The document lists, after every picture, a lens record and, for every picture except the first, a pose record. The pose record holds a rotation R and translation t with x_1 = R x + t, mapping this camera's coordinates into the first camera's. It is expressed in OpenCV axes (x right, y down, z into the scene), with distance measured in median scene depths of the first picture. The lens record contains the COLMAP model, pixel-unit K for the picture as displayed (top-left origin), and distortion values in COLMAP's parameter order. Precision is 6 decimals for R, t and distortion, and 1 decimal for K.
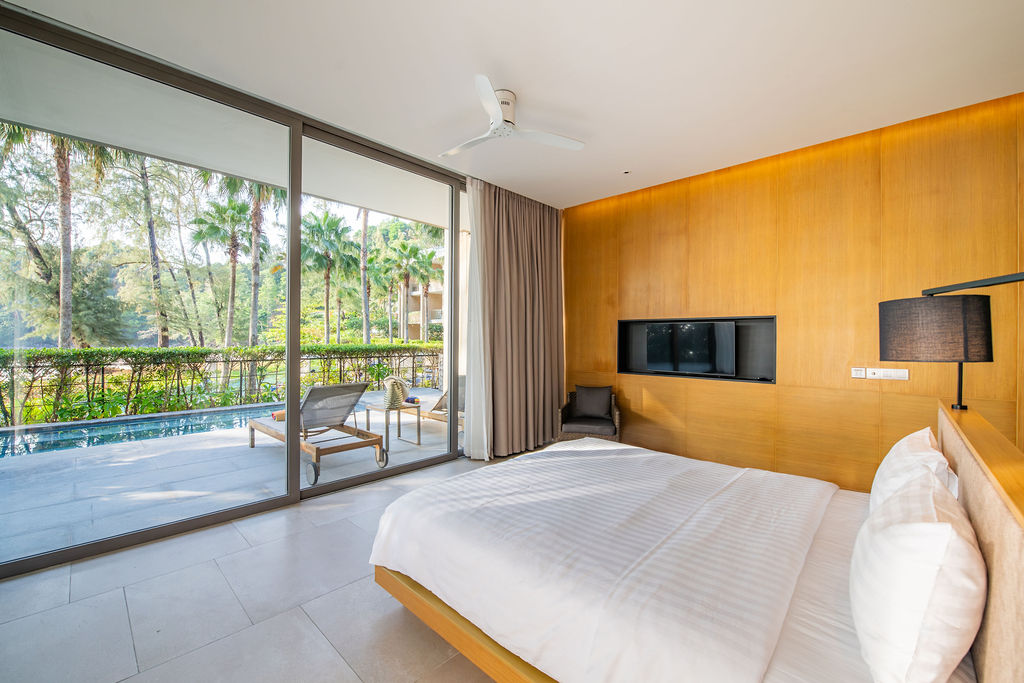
lens RADIAL K [[407.5, 0, 512.0], [0, 407.5, 341.5], [0, 0, 1]] dist [-0.010272, -0.000270]
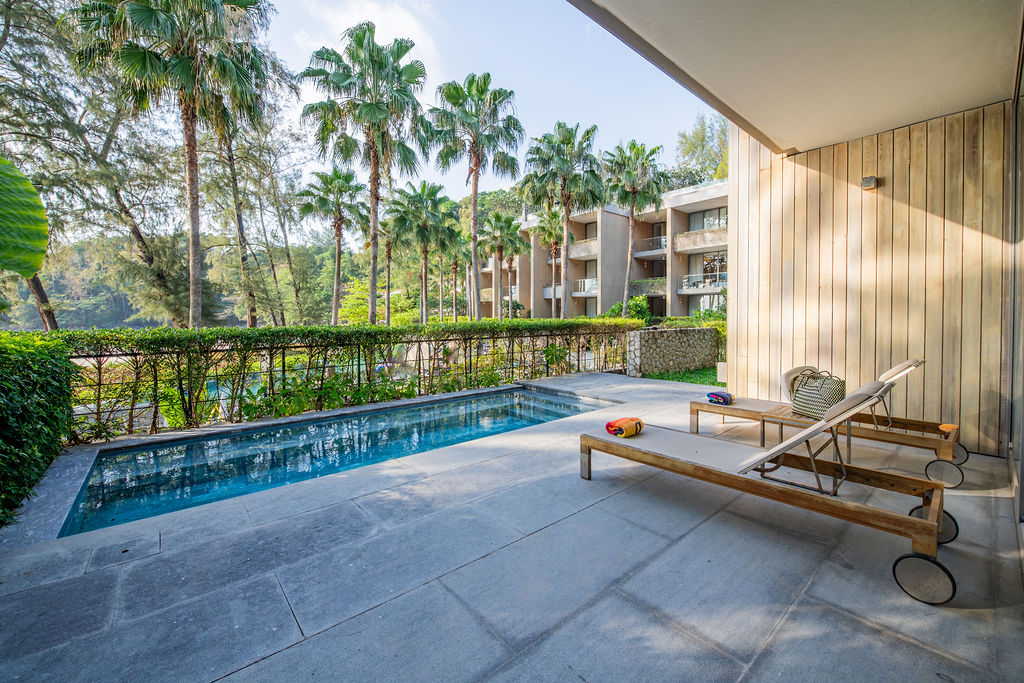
lens RADIAL K [[406.8, 0, 510.5], [0, 406.8, 326.6], [0, 0, 1]] dist [-0.000423, -0.000307]
pose [[0.993692, -0.008543, -0.111816, -0.119762], [0.010584, 0.999788, 0.017672, 0.001341], [0.111641, -0.018744, 0.993572, 0.063006]]
